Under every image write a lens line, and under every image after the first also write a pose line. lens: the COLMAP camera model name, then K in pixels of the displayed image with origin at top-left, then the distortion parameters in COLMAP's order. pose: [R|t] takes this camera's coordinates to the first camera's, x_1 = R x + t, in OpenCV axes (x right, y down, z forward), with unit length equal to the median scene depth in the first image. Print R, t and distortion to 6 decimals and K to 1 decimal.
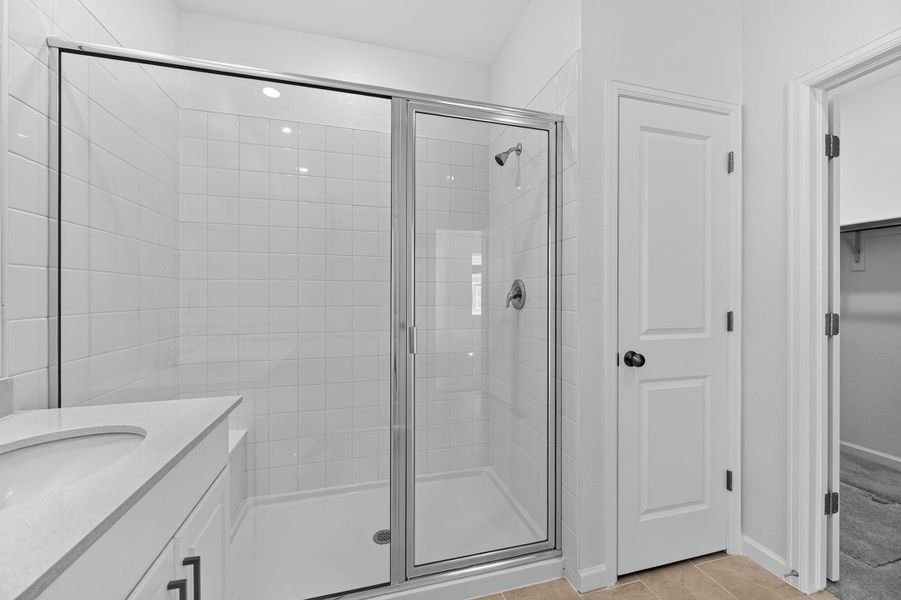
lens RADIAL K [[377.9, 0, 454.6], [0, 377.9, 296.0], [0, 0, 1]] dist [0.002998, -0.000027]
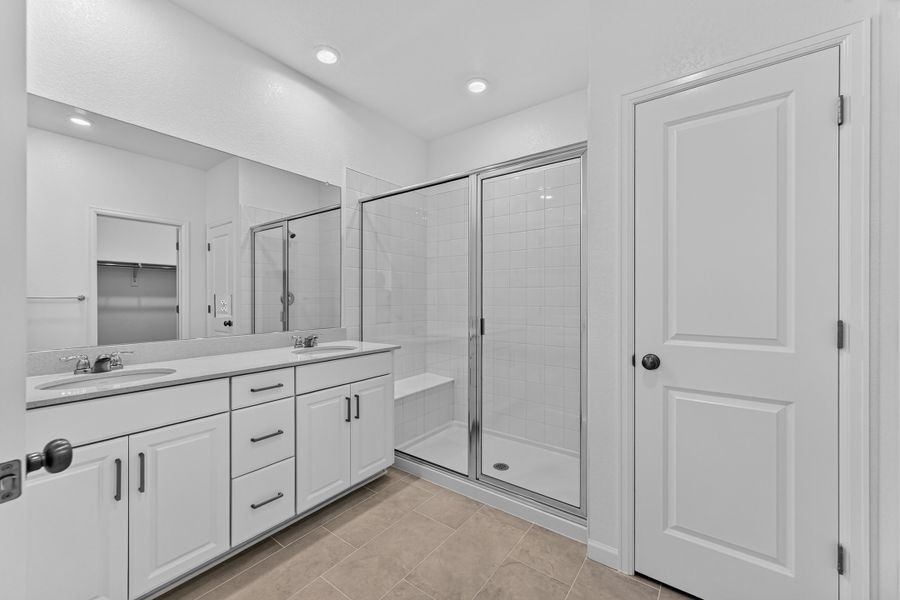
lens RADIAL K [[351.9, 0, 446.3], [0, 351.9, 291.8], [0, 0, 1]] dist [-0.000962, 0.000212]
pose [[0.602898, -0.012140, -0.797726, 0.870069], [0.004905, 0.999922, -0.011510, -0.009425], [0.797803, 0.003026, 0.602911, 0.014362]]
